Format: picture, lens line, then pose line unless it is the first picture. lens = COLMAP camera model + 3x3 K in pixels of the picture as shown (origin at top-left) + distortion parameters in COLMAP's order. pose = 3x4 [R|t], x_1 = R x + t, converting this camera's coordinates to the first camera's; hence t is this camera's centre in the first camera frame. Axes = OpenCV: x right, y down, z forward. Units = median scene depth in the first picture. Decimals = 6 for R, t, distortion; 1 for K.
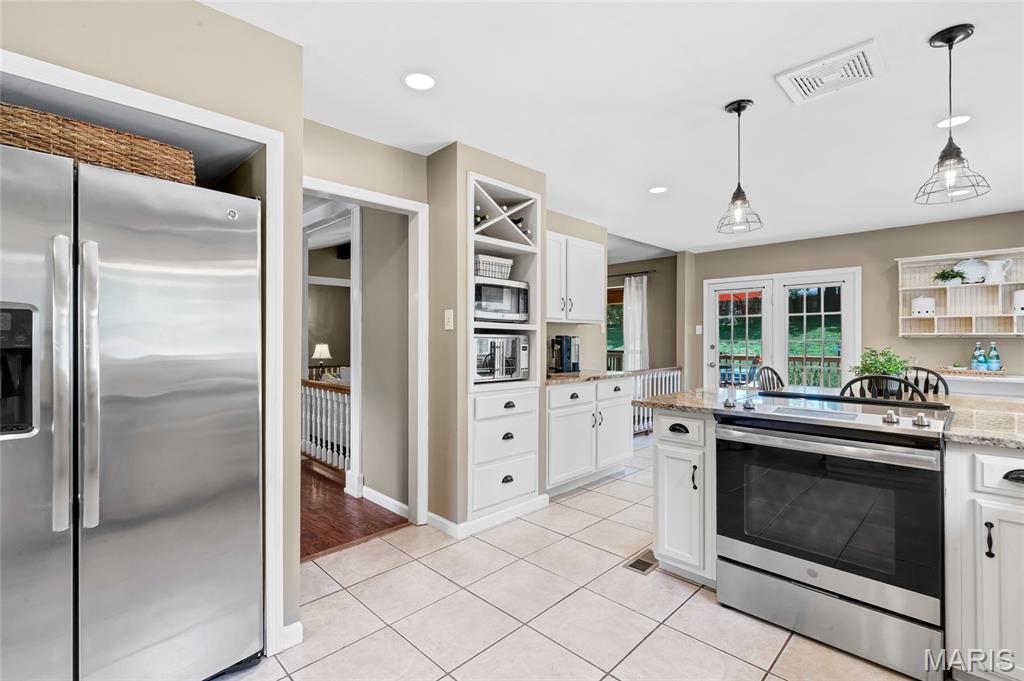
lens RADIAL K [[467.1, 0, 510.3], [0, 467.1, 335.6], [0, 0, 1]] dist [-0.006081, 0.001683]
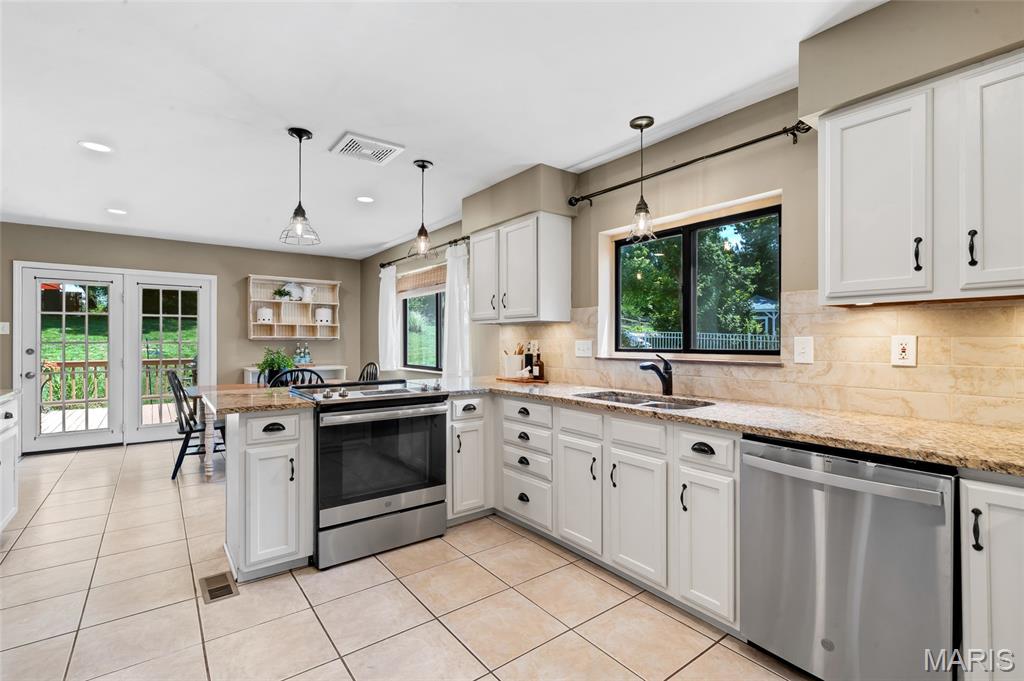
lens RADIAL K [[467.1, 0, 508.1], [0, 467.1, 340.3], [0, 0, 1]] dist [-0.006081, 0.001683]
pose [[0.132301, 0.002141, 0.991207, -0.296553], [-0.005431, 0.999984, -0.001435, 0.003949], [-0.991195, -0.005194, 0.132310, 0.186477]]
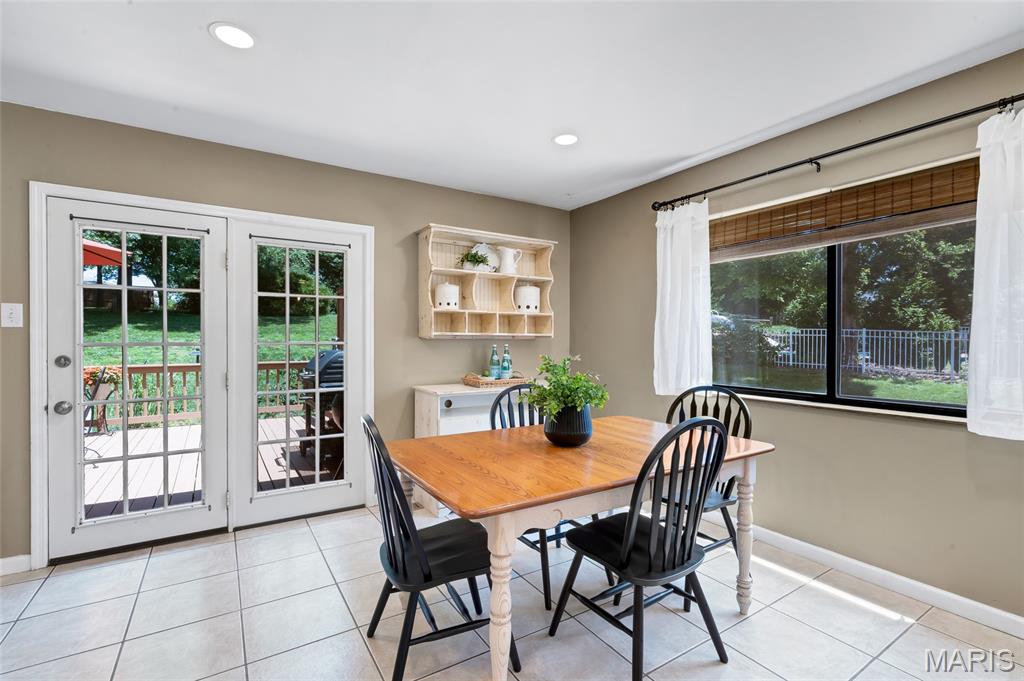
lens RADIAL K [[467.1, 0, 509.5], [0, 467.1, 343.4], [0, 0, 1]] dist [-0.006081, 0.001683]
pose [[0.221300, -0.011163, 0.975142, 0.195894], [-0.009929, 0.999857, 0.013699, 0.000427], [-0.975155, -0.012714, 0.221158, 0.777915]]
